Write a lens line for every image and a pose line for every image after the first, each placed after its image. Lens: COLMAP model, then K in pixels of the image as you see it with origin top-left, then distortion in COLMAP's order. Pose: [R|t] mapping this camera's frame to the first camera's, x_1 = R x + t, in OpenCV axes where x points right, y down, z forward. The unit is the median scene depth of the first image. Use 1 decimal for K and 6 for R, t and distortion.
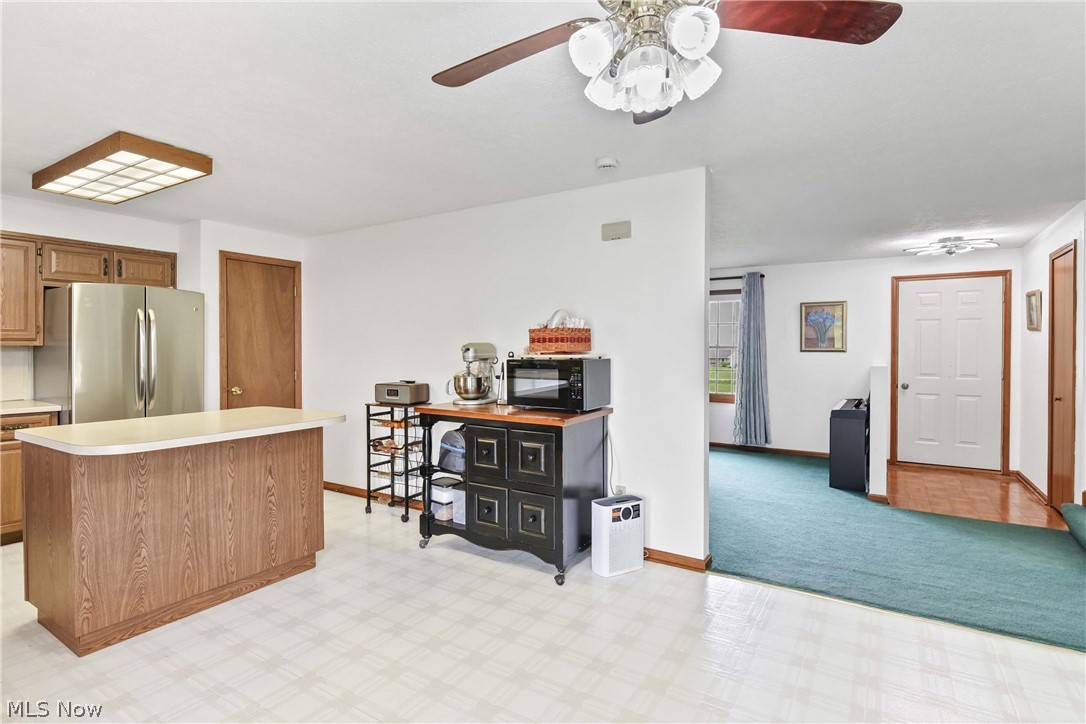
lens RADIAL K [[532.6, 0, 543.0], [0, 532.6, 362.0], [0, 0, 1]] dist [-0.001398, -0.000837]
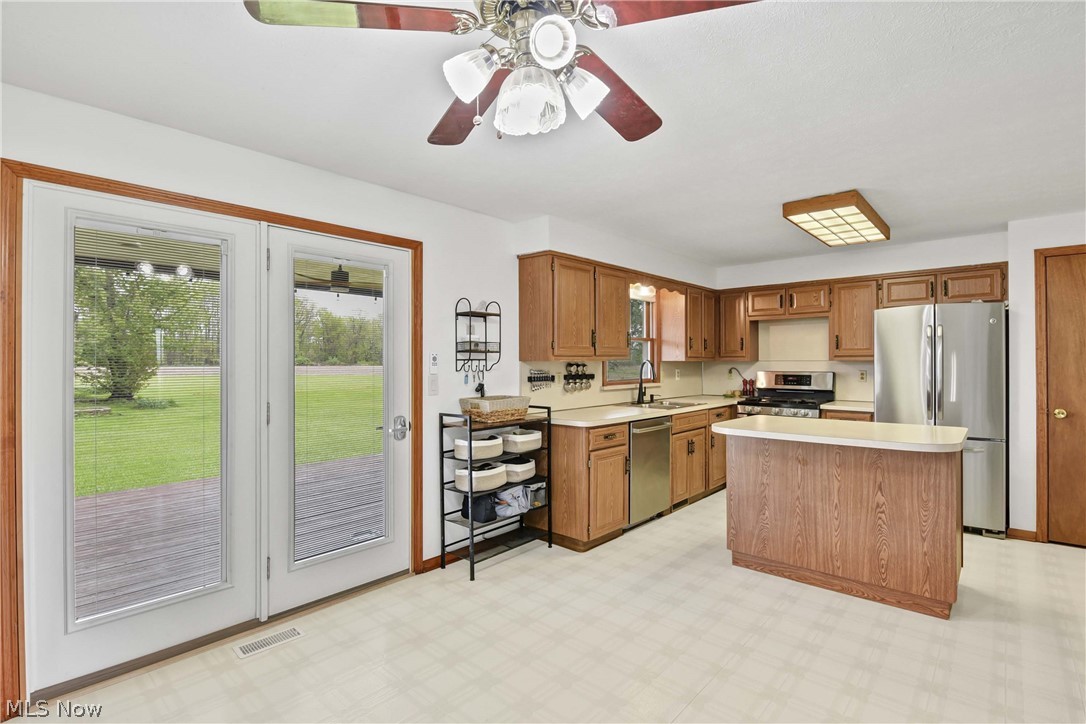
lens RADIAL K [[514.6, 0, 543.0], [0, 514.6, 362.0], [0, 0, 1]] dist [-0.025150, -0.000020]
pose [[-0.167120, 0.000114, -0.985937, 0.519419], [-0.024279, 0.999696, 0.004231, -0.015735], [0.985638, 0.024645, -0.167067, 0.536224]]
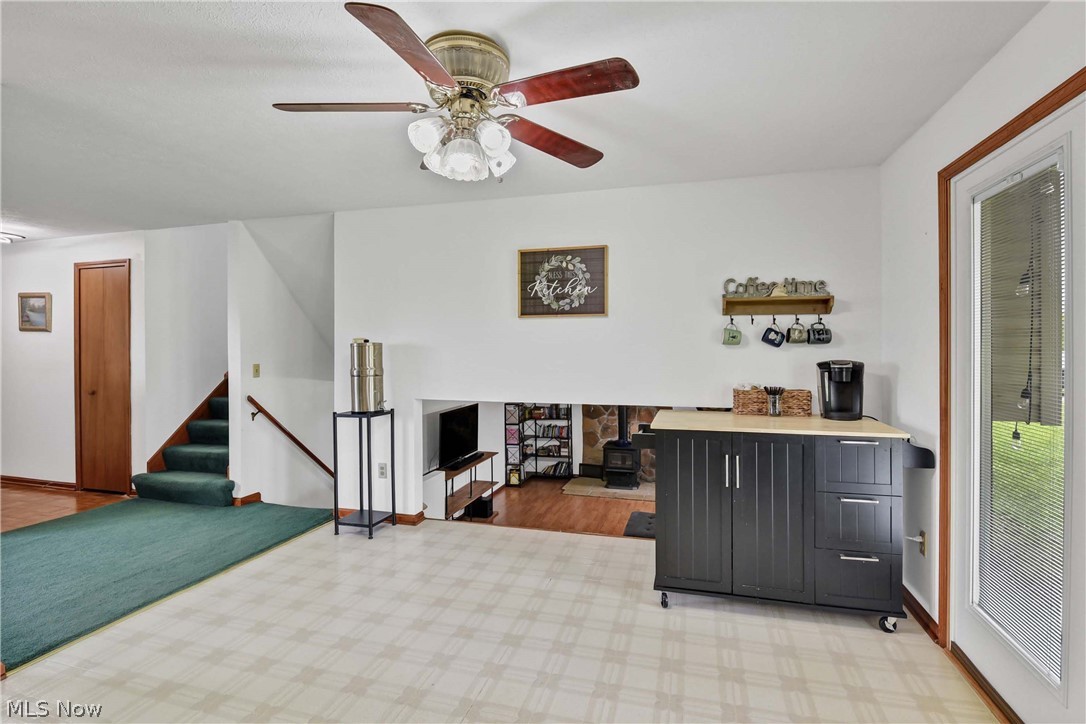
lens RADIAL K [[531.8, 0, 518.8], [0, 531.8, 348.0], [0, 0, 1]] dist [-0.001271, -0.000643]
pose [[-0.225023, -0.001933, 0.974351, -0.562330], [0.031238, 0.999470, 0.009197, -0.015895], [-0.973852, 0.032506, -0.224844, 0.548084]]
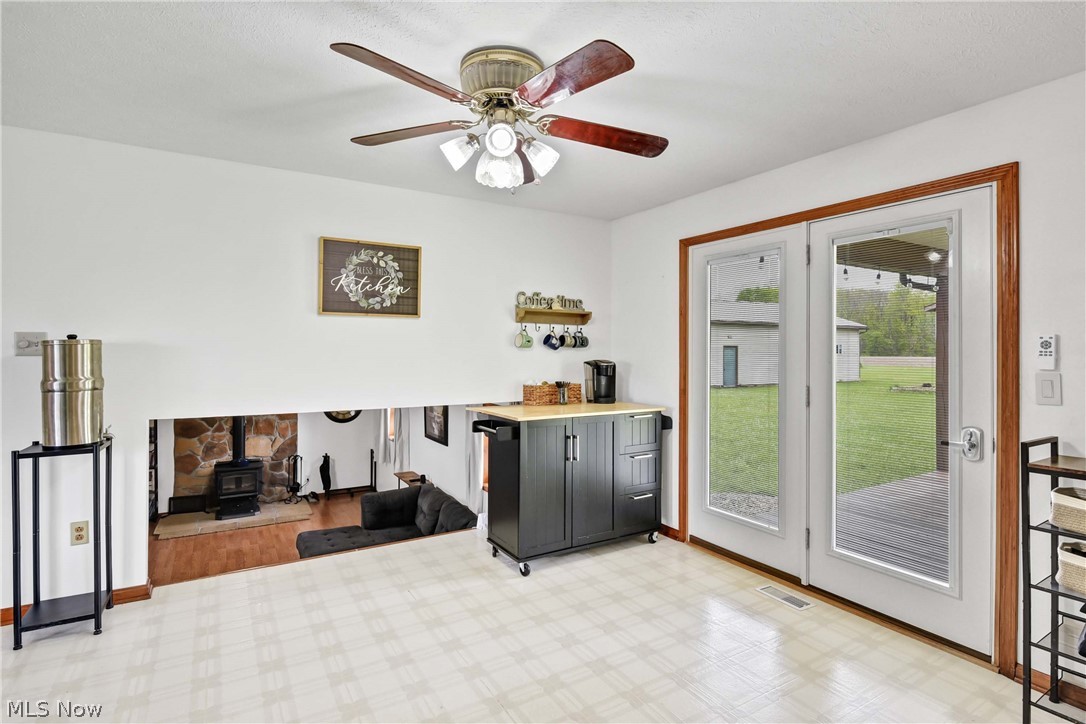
lens RADIAL K [[576.0, 0, 540.4], [0, 576.0, 342.1], [0, 0, 1]] dist [-0.002824, -0.001567]
pose [[-0.879339, 0.000815, 0.476195, -0.300111], [0.008294, 0.999873, 0.013604, -0.030963], [-0.476124, 0.015912, -0.879234, 1.083876]]
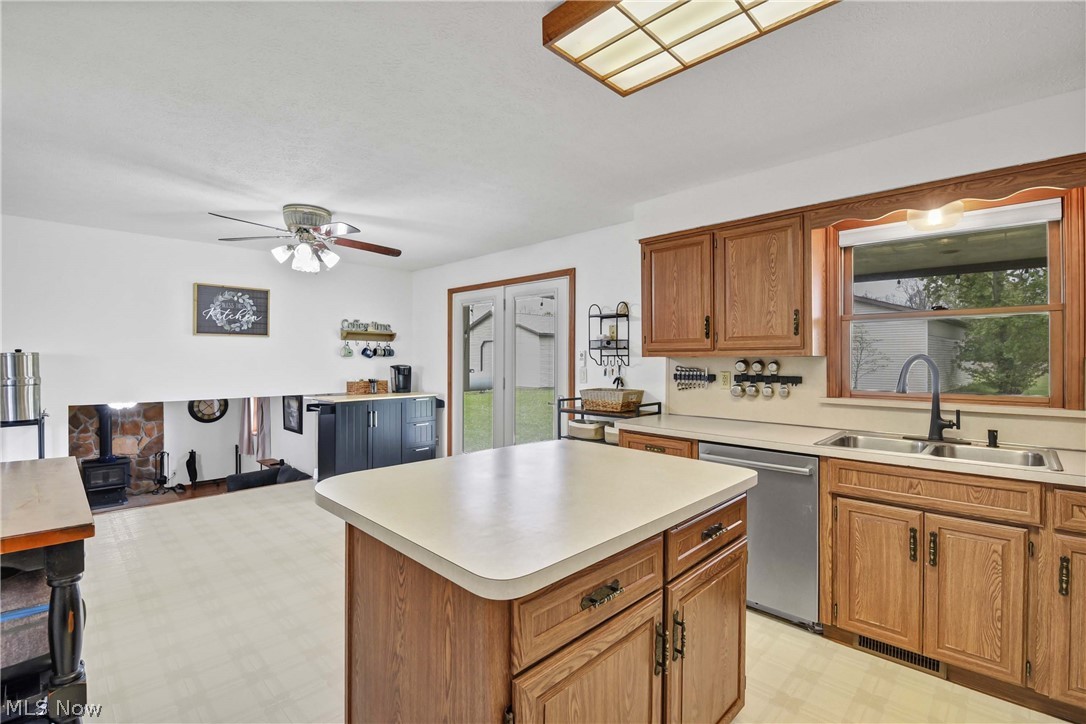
lens RADIAL K [[540.6, 0, 556.5], [0, 540.6, 358.2], [0, 0, 1]] dist [0.000748, -0.015631]
pose [[-0.969491, -0.002850, 0.245110, -0.817427], [0.004279, 0.999583, 0.028551, -0.046483], [-0.245089, 0.028729, -0.969075, 1.588783]]
